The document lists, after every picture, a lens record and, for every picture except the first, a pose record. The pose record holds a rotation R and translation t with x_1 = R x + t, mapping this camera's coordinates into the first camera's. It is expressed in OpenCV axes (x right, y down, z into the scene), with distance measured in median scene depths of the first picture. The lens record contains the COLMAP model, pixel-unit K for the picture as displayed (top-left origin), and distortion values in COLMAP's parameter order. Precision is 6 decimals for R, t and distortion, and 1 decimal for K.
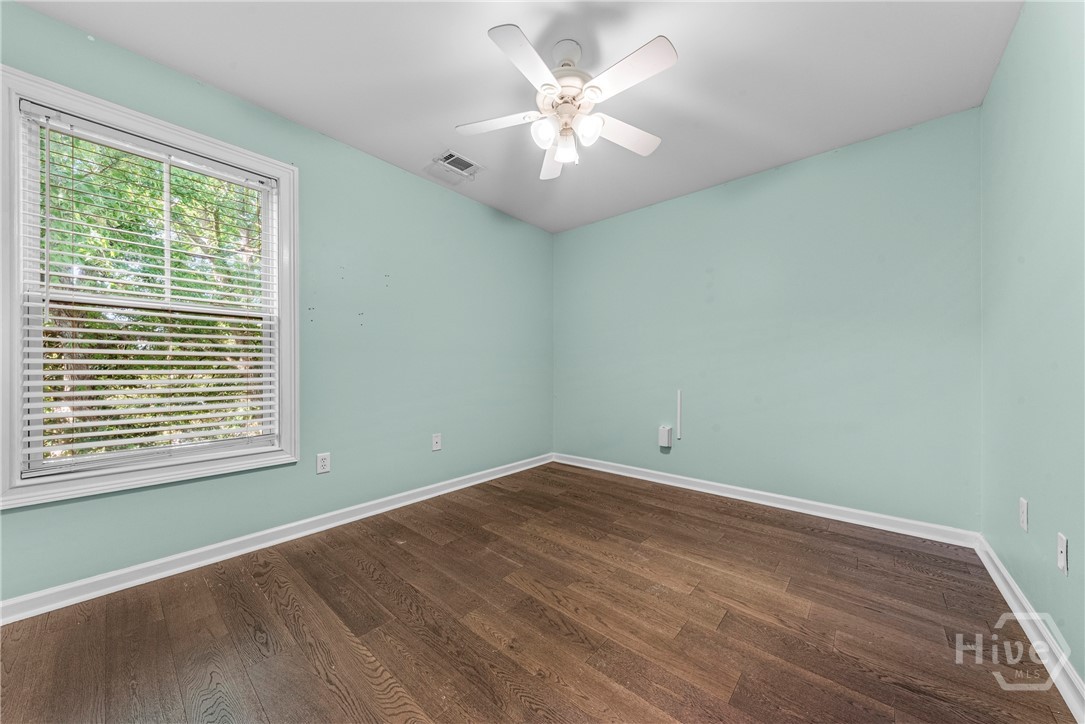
lens RADIAL K [[376.2, 0, 551.6], [0, 376.2, 366.9], [0, 0, 1]] dist [-0.001466, -0.000014]
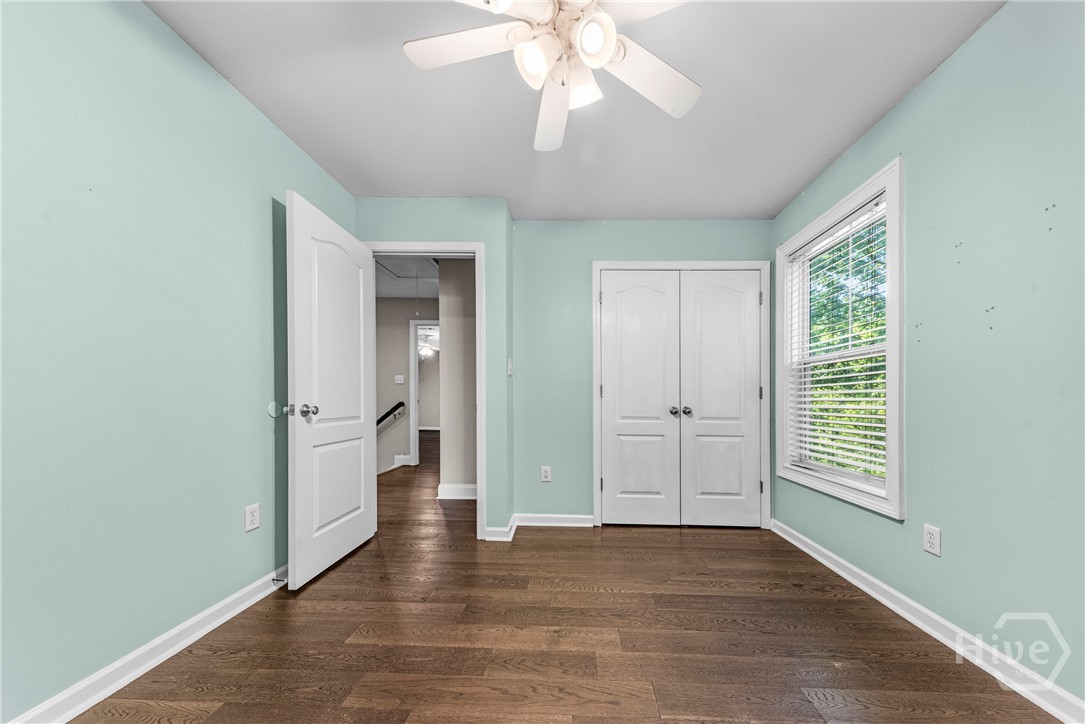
lens RADIAL K [[376.2, 0, 578.4], [0, 376.2, 403.3], [0, 0, 1]] dist [-0.001466, -0.000014]
pose [[-0.768493, -0.009844, -0.639782, 0.498267], [-0.013535, 0.999908, 0.000874, 0.017976], [0.639715, 0.009331, -0.768556, 1.605460]]
